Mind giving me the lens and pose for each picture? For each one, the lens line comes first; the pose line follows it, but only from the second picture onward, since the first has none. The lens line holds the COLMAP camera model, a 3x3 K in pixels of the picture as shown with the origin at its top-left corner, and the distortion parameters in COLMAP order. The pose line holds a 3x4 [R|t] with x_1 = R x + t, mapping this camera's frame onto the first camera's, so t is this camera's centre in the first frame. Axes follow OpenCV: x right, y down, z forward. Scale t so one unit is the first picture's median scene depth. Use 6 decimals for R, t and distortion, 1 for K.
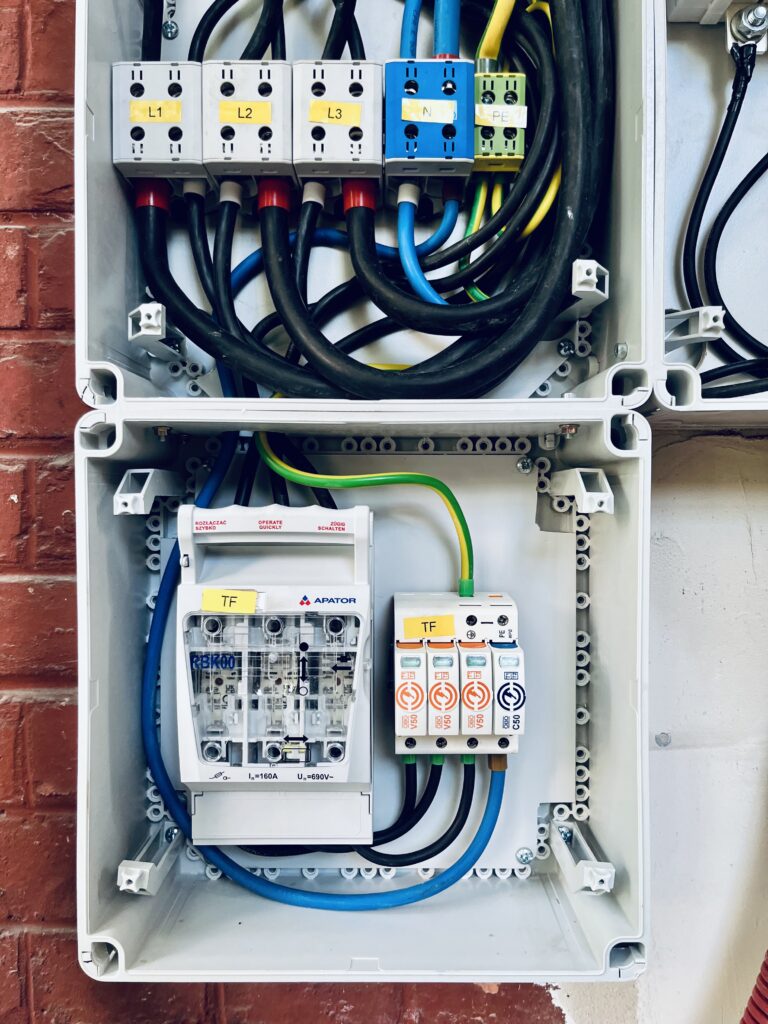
lens RADIAL K [[813.1, 0, 389.9], [0, 813.1, 492.9], [0, 0, 1]] dist [0.070526, -0.104595]
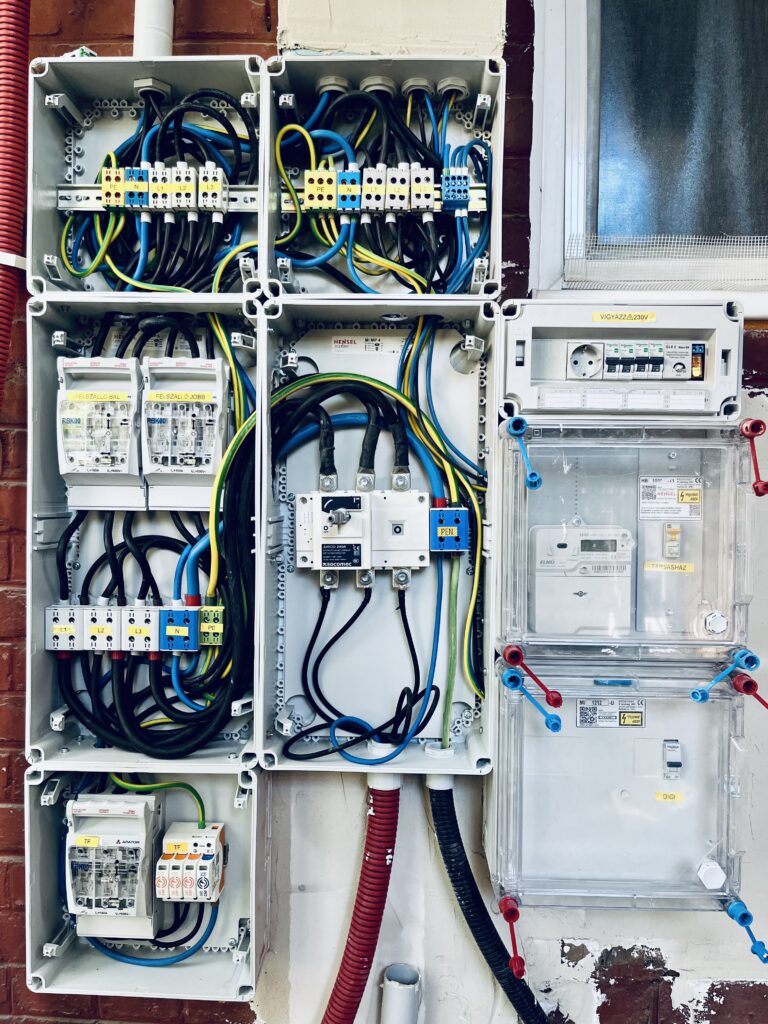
lens RADIAL K [[813.1, 0, 389.8], [0, 813.1, 501.9], [0, 0, 1]] dist [0.070526, -0.104595]
pose [[0.999586, 0.013007, -0.025652, 0.699157], [-0.012726, 0.999857, 0.011096, -0.852093], [0.025792, -0.010765, 0.999609, -1.311388]]
